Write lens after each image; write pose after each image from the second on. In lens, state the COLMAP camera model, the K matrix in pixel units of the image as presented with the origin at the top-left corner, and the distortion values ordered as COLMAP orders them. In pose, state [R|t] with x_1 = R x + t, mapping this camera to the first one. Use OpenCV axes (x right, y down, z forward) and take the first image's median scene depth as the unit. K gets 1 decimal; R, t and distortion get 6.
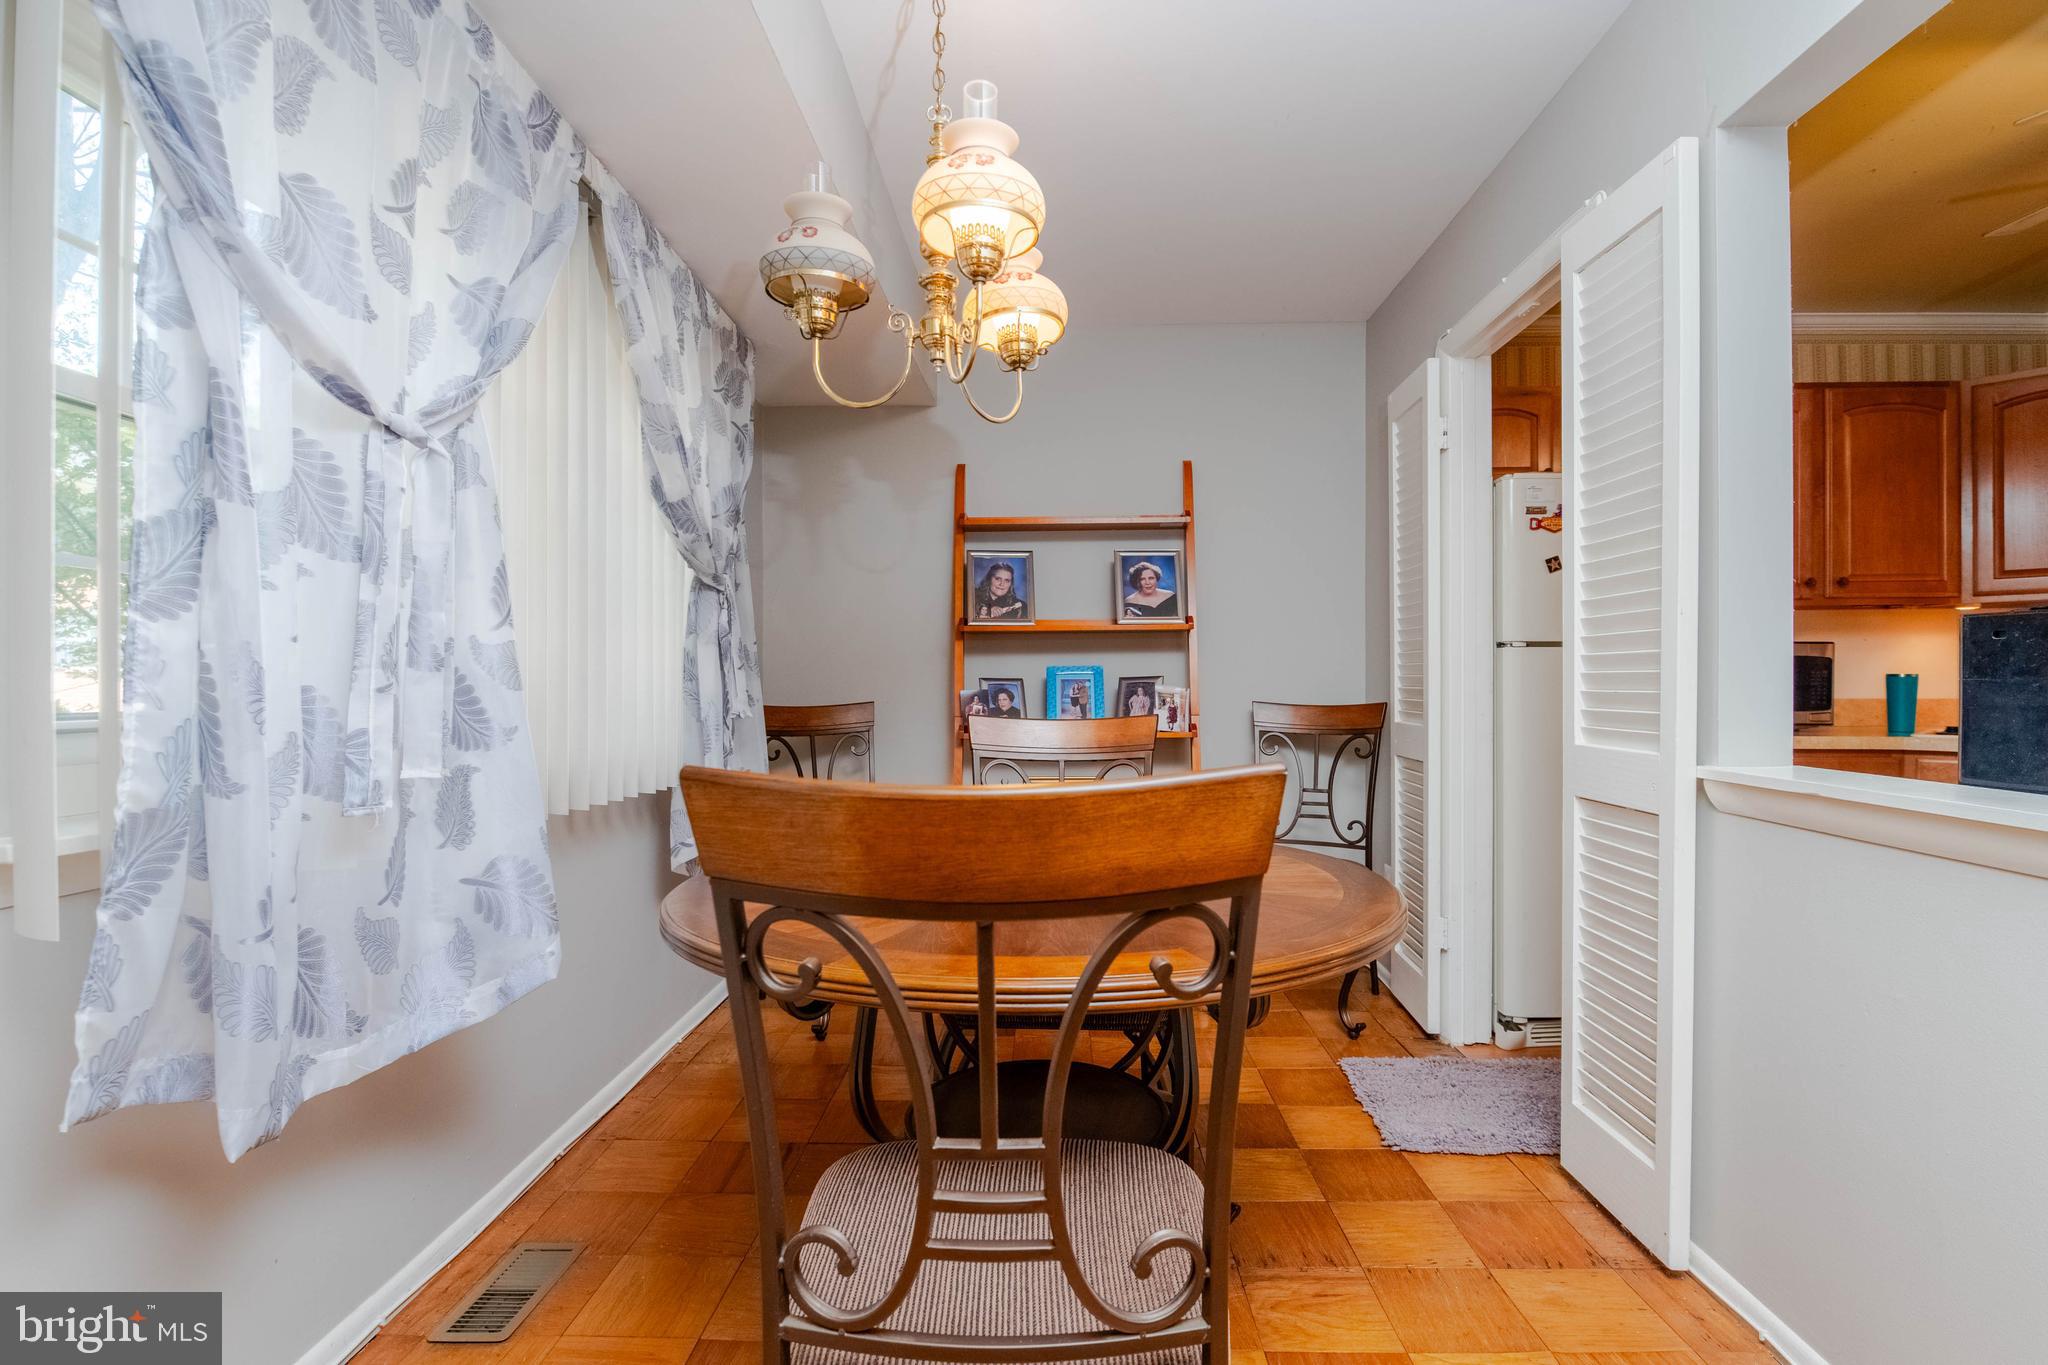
lens RADIAL K [[964.2, 0, 1034.4], [0, 964.2, 687.8], [0, 0, 1]] dist [0.000598, -0.008202]
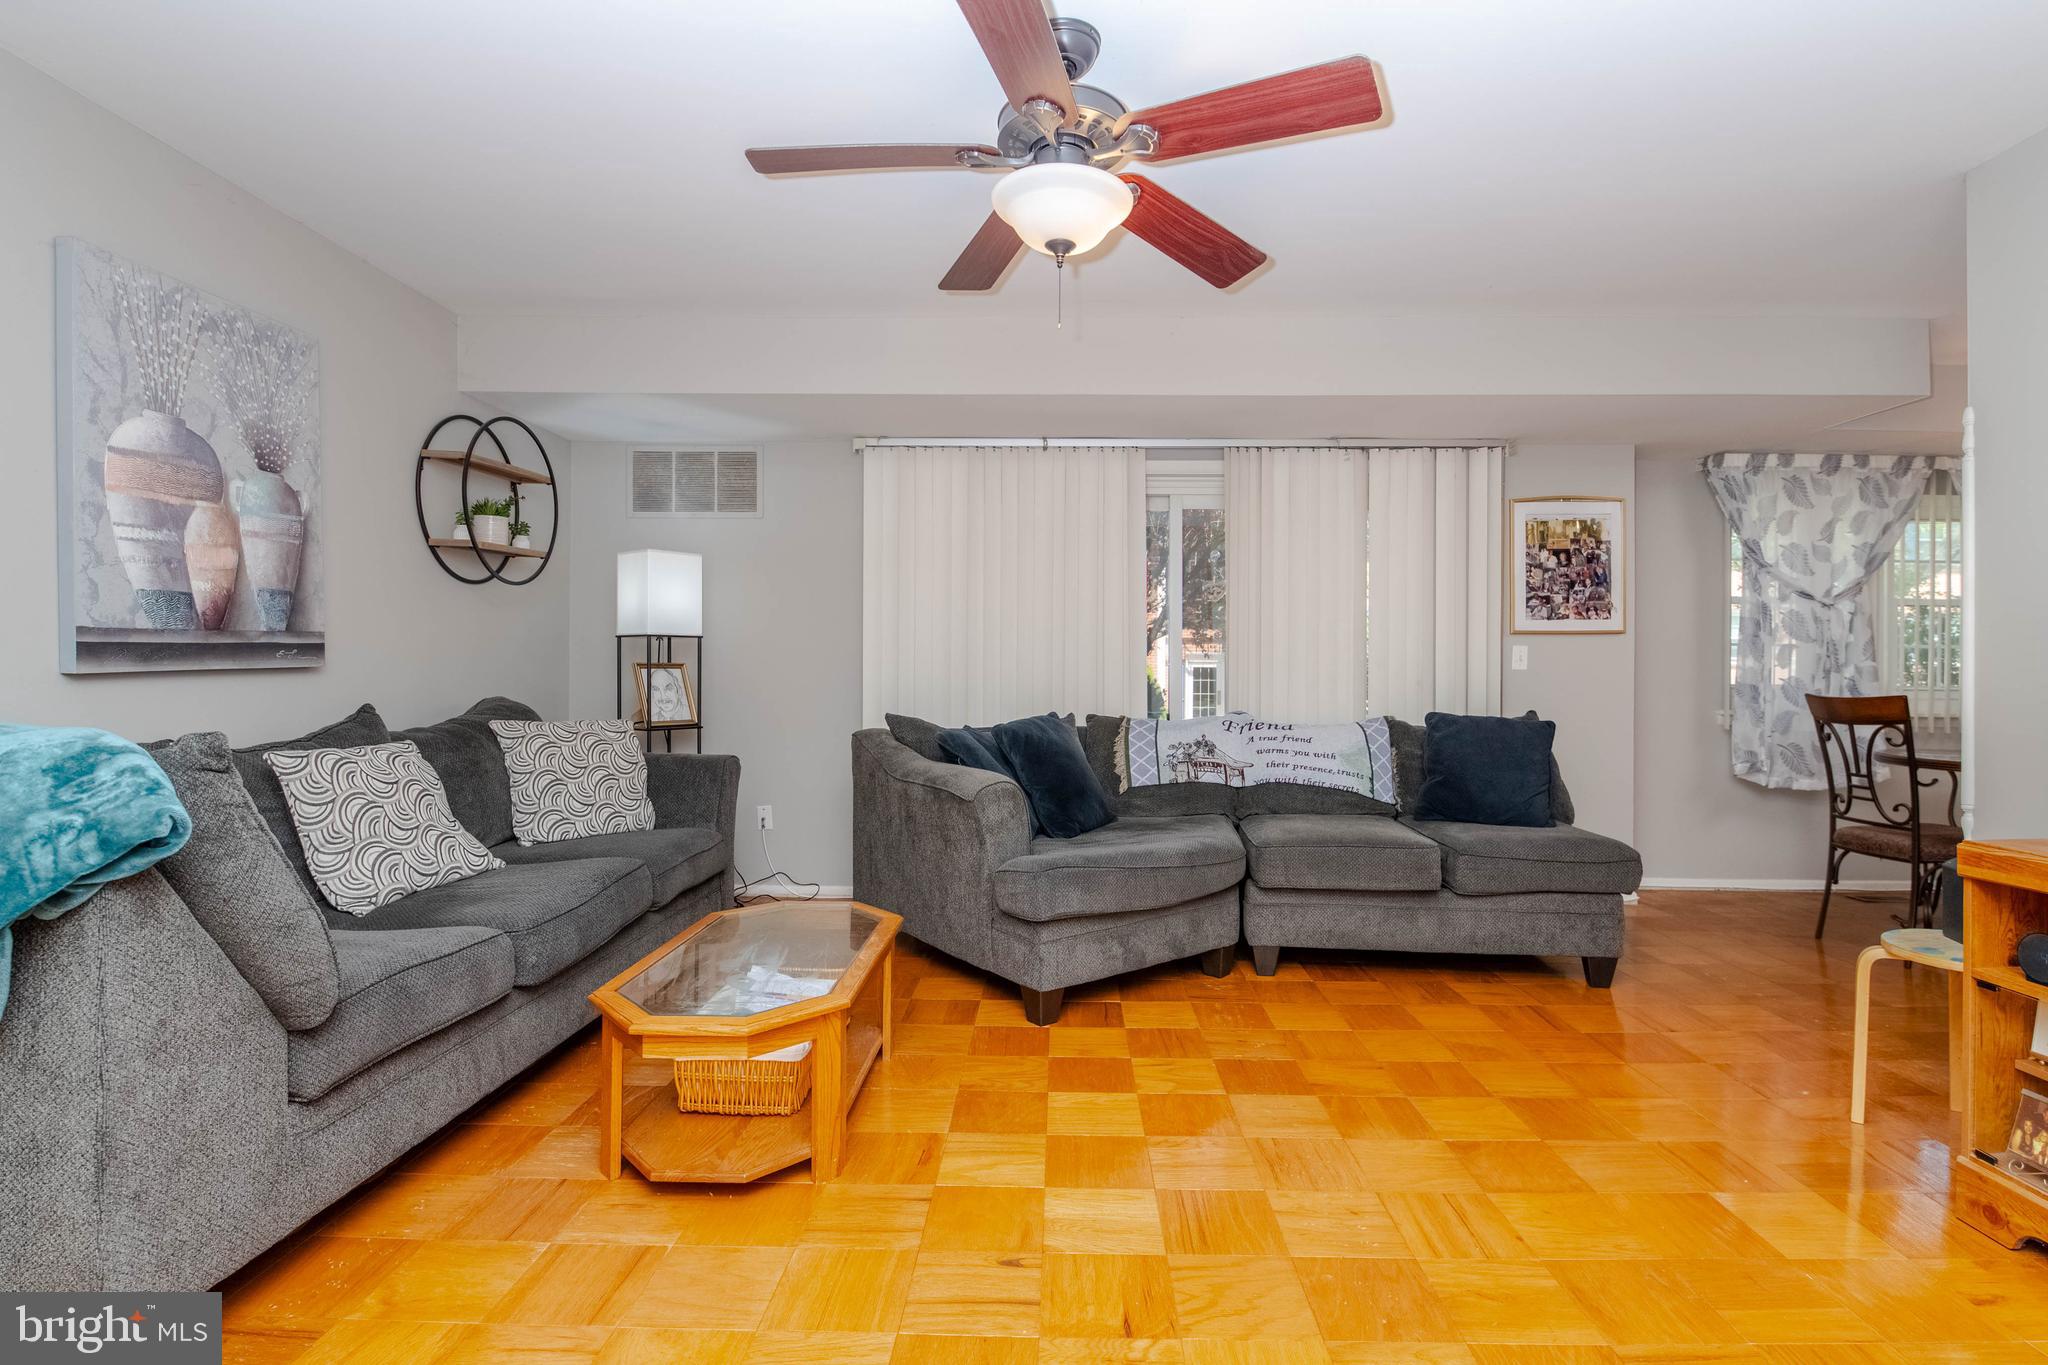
lens RADIAL K [[964.2, 0, 1063.3], [0, 964.2, 666.4], [0, 0, 1]] dist [0.000598, -0.008202]
pose [[0.030848, -0.001492, -0.999523, 1.087719], [-0.013506, 0.999907, -0.001909, 0.001069], [0.999433, 0.013558, 0.030825, -0.734580]]
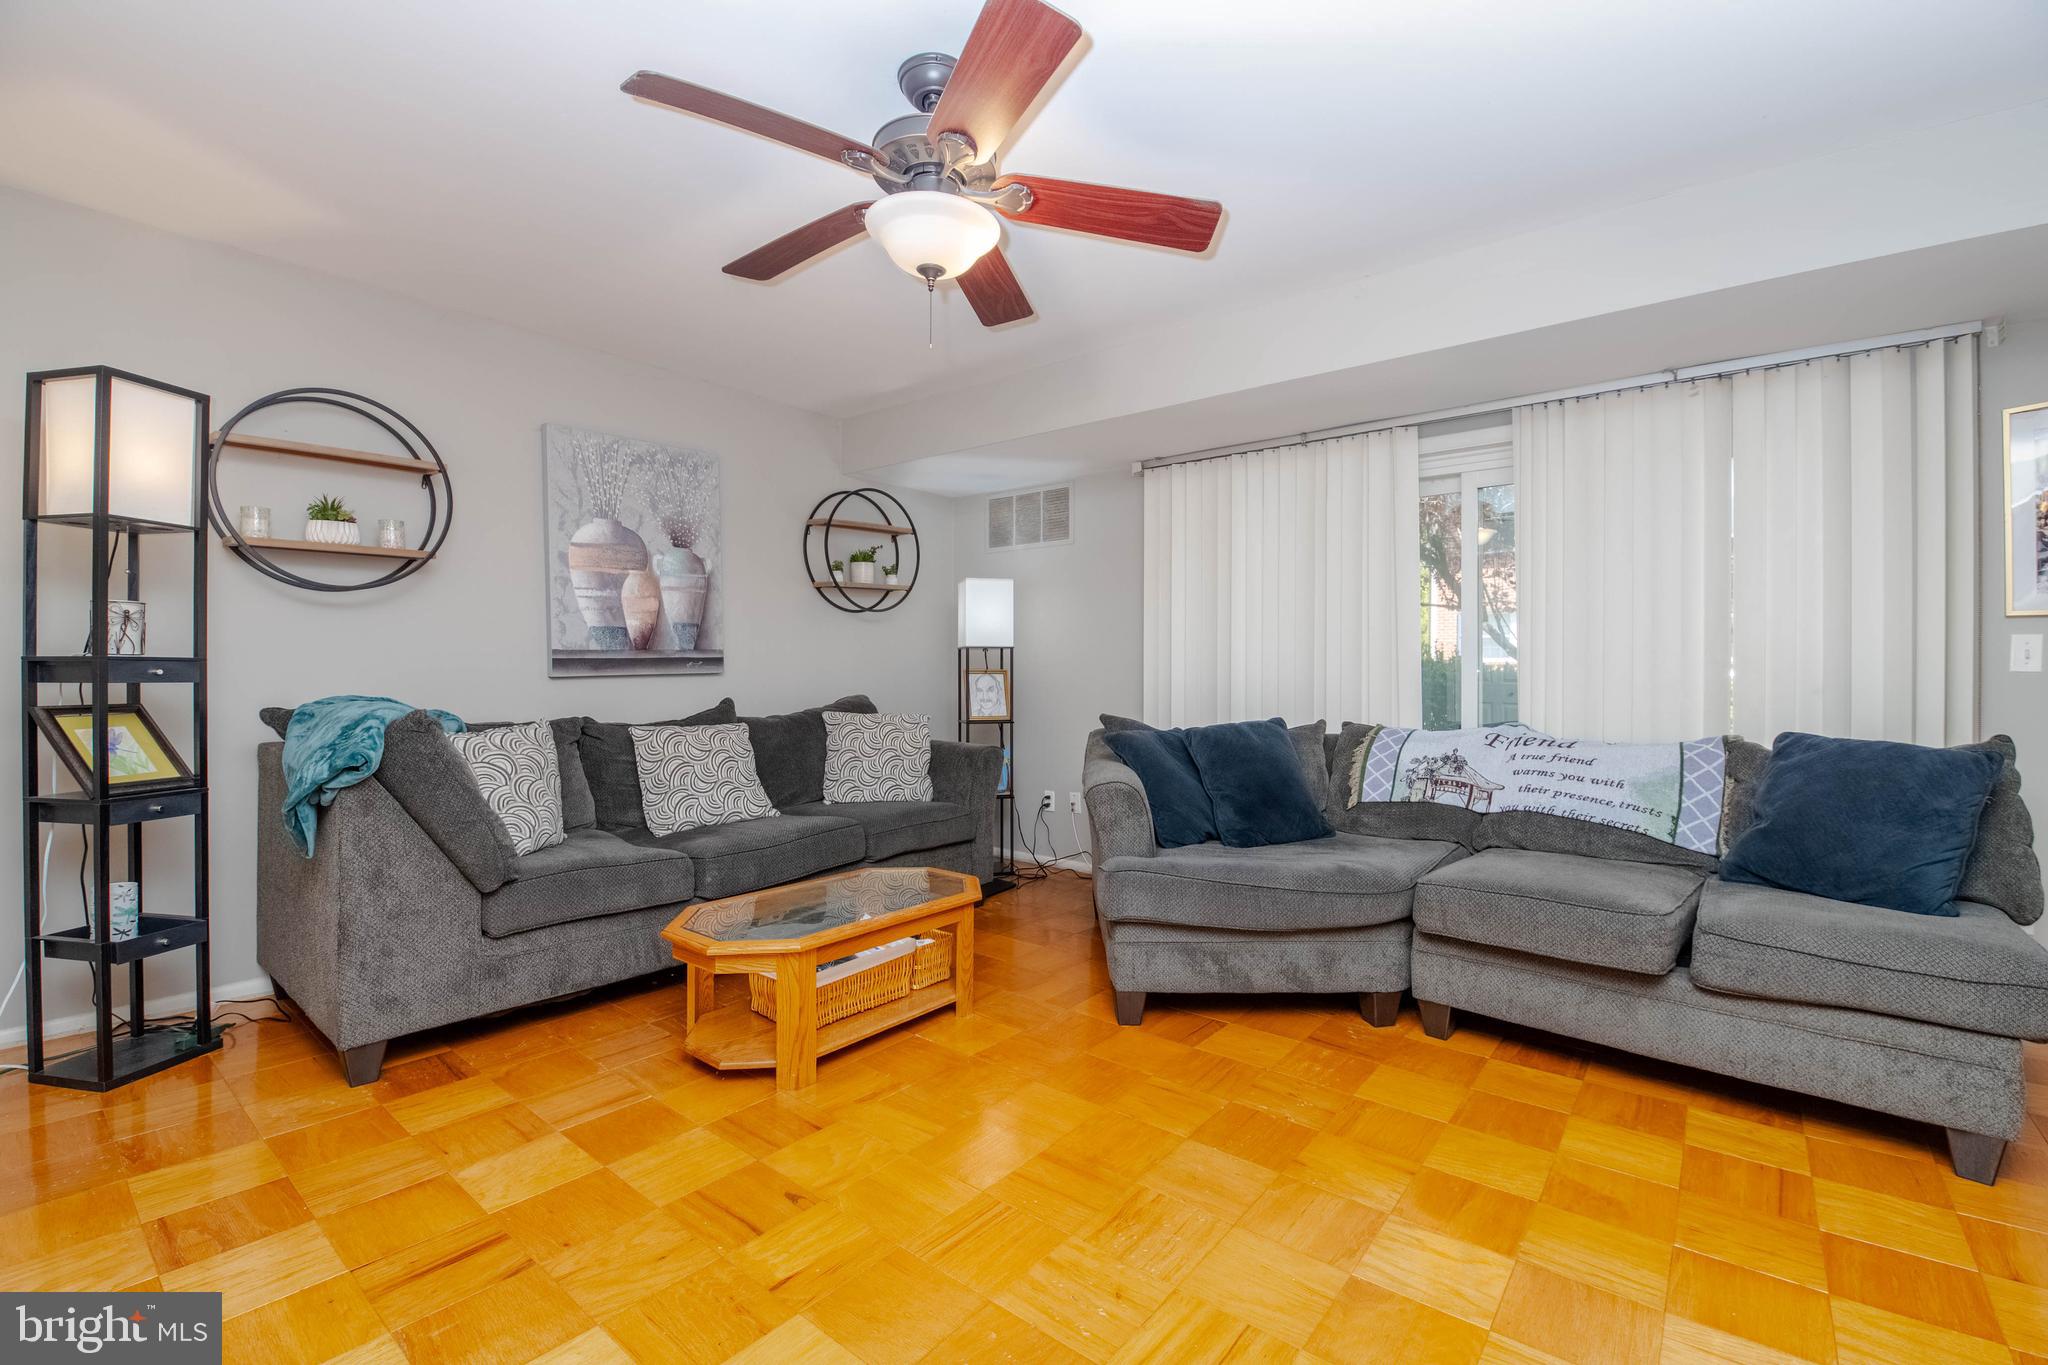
lens RADIAL K [[880.3, 0, 1048.6], [0, 880.3, 680.1], [0, 0, 1]] dist [-0.018536, -0.002117]
pose [[-0.589796, 0.005118, -0.807536, 0.905411], [-0.008388, 0.999887, 0.012463, -0.000111], [0.807509, 0.014124, -0.589687, -0.317525]]
